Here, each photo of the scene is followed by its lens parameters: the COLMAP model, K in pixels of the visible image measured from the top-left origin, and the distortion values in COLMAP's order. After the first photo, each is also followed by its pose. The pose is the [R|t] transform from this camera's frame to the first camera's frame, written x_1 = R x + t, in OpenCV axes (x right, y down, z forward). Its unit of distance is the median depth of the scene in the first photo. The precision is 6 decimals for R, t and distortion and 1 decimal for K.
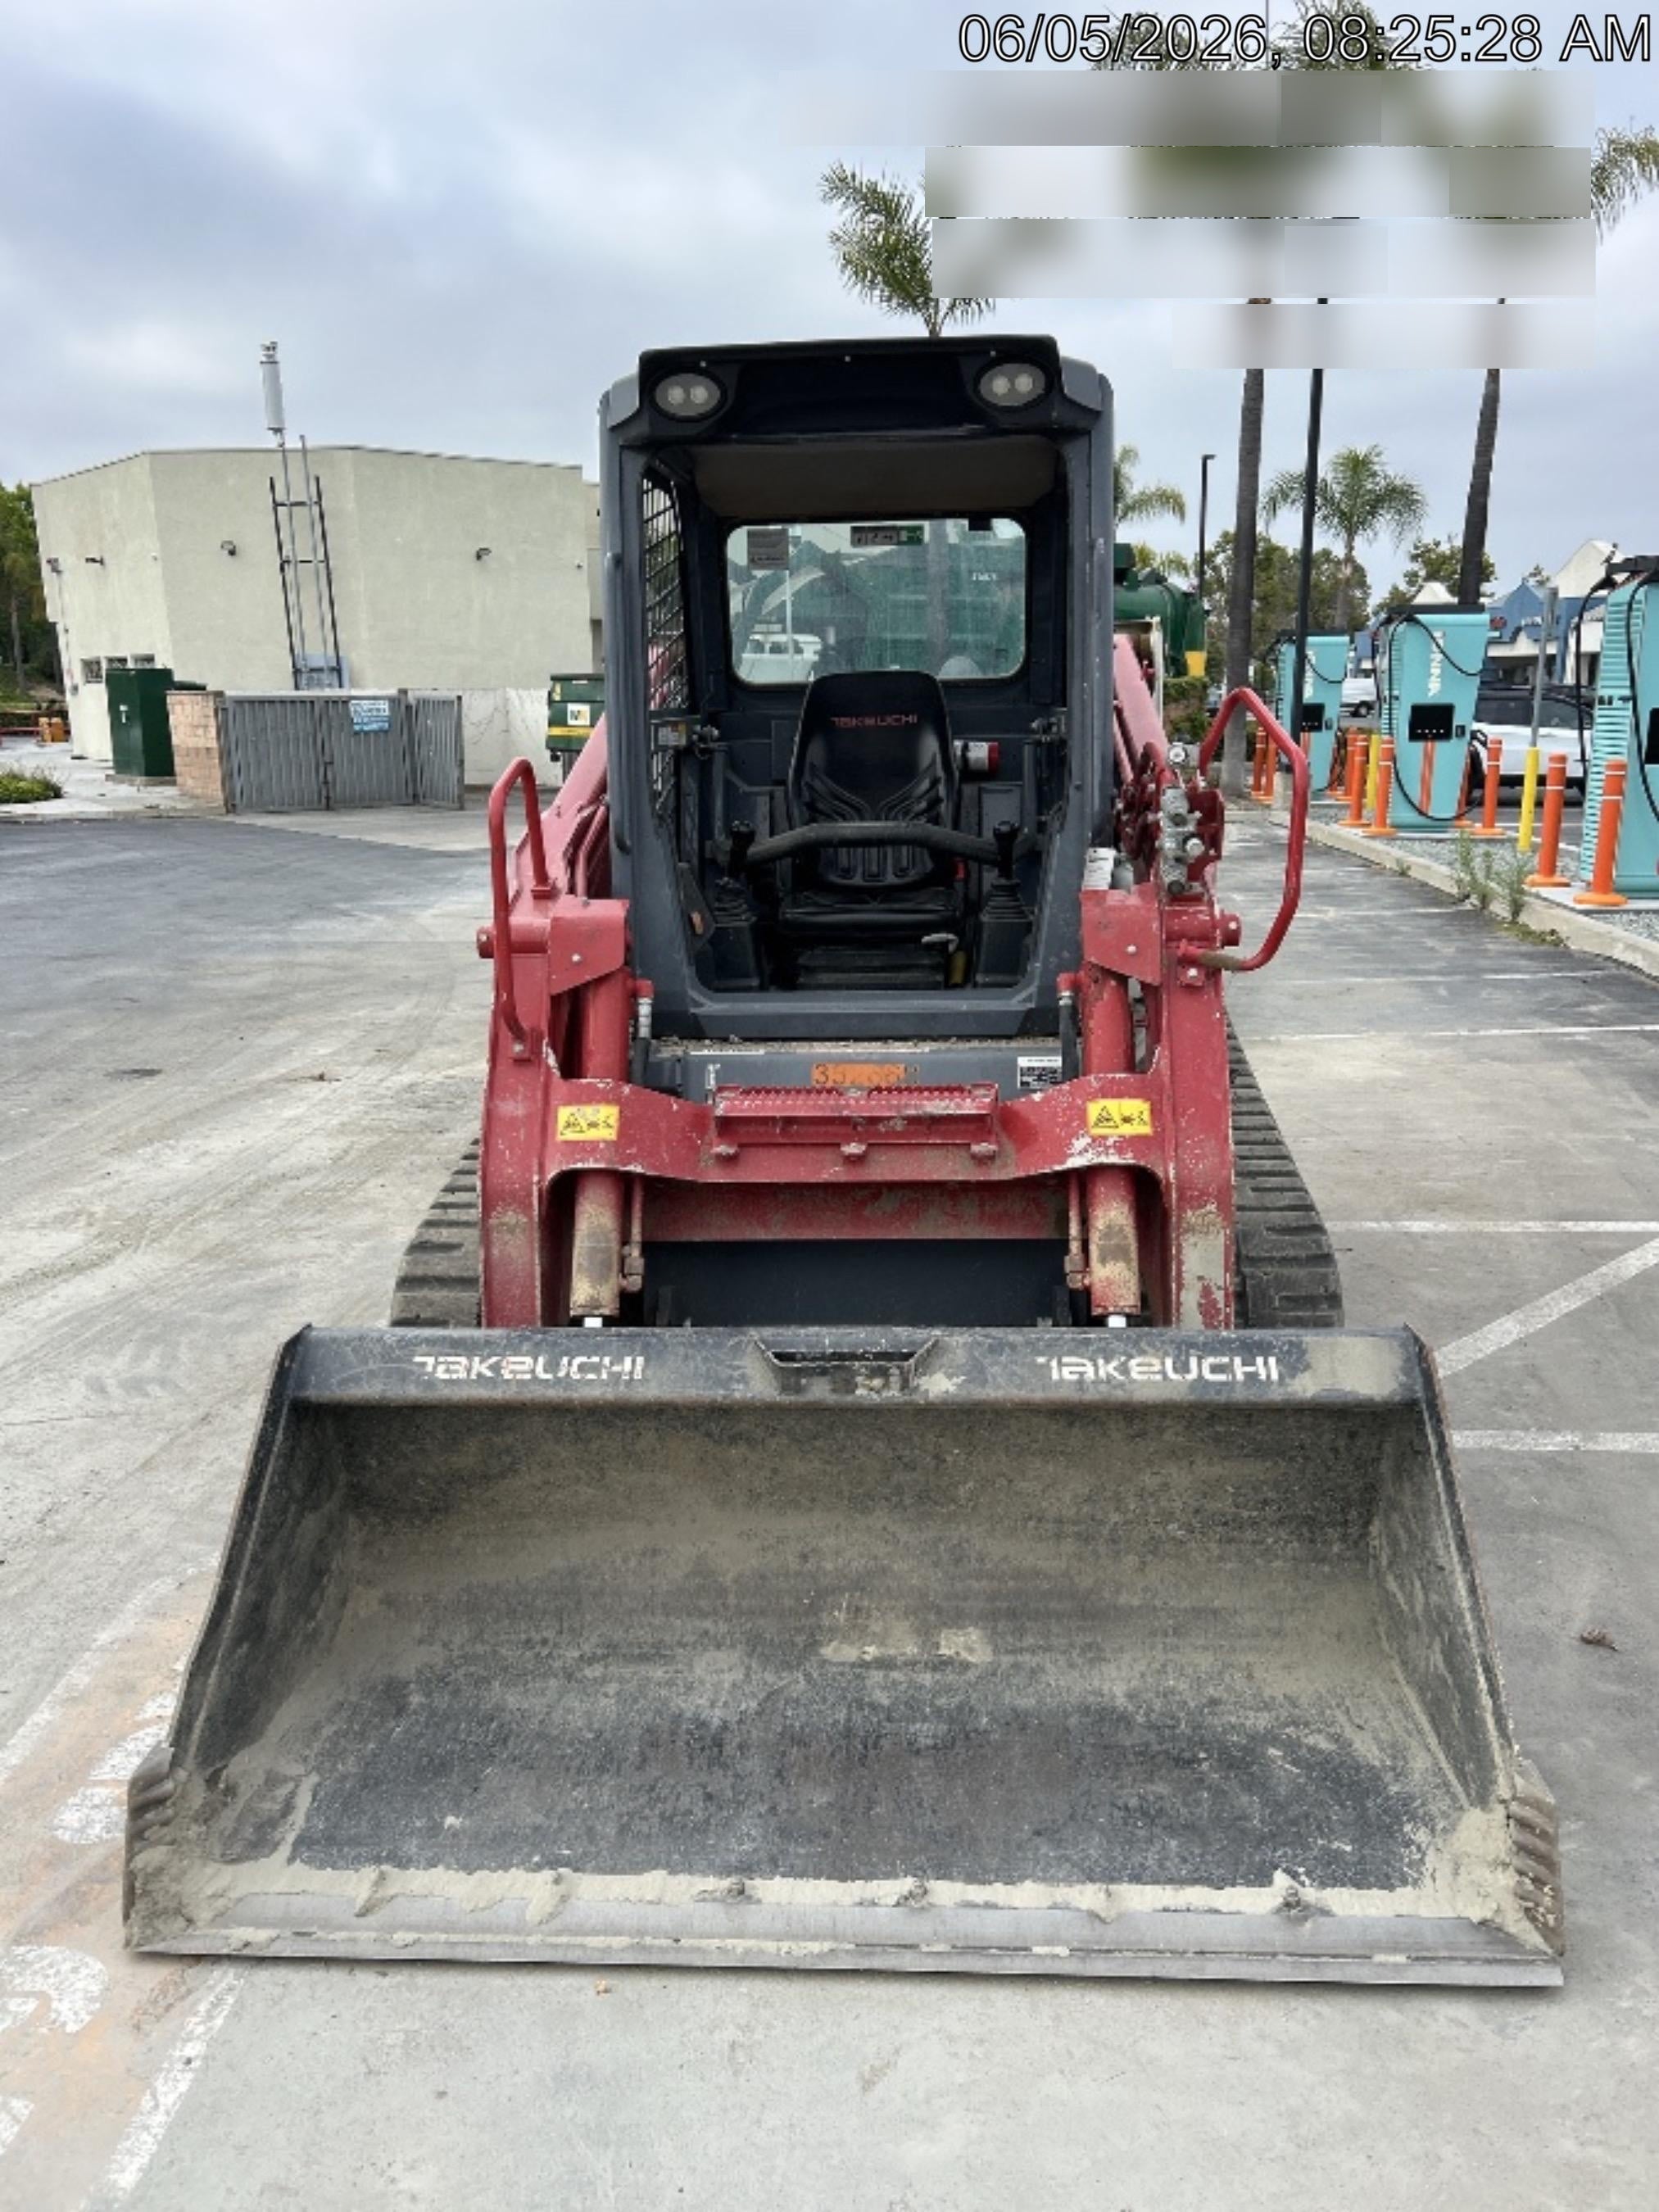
lens RADIAL K [[1655.4, 0, 846.6], [0, 1655.4, 1134.6], [0, 0, 1]] dist [0.054992, -0.053526]
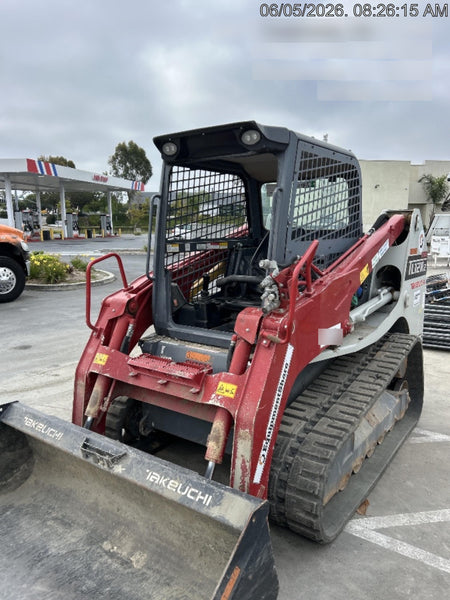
lens RADIAL K [[449.0, 0, 223.6], [0, 449.0, 308.4], [0, 0, 1]] dist [0.054992, -0.053526]
pose [[0.840806, 0.110091, -0.530024, 0.547141], [-0.147766, 0.988595, -0.029070, -0.122966], [0.520779, 0.102762, 0.847484, 0.339334]]
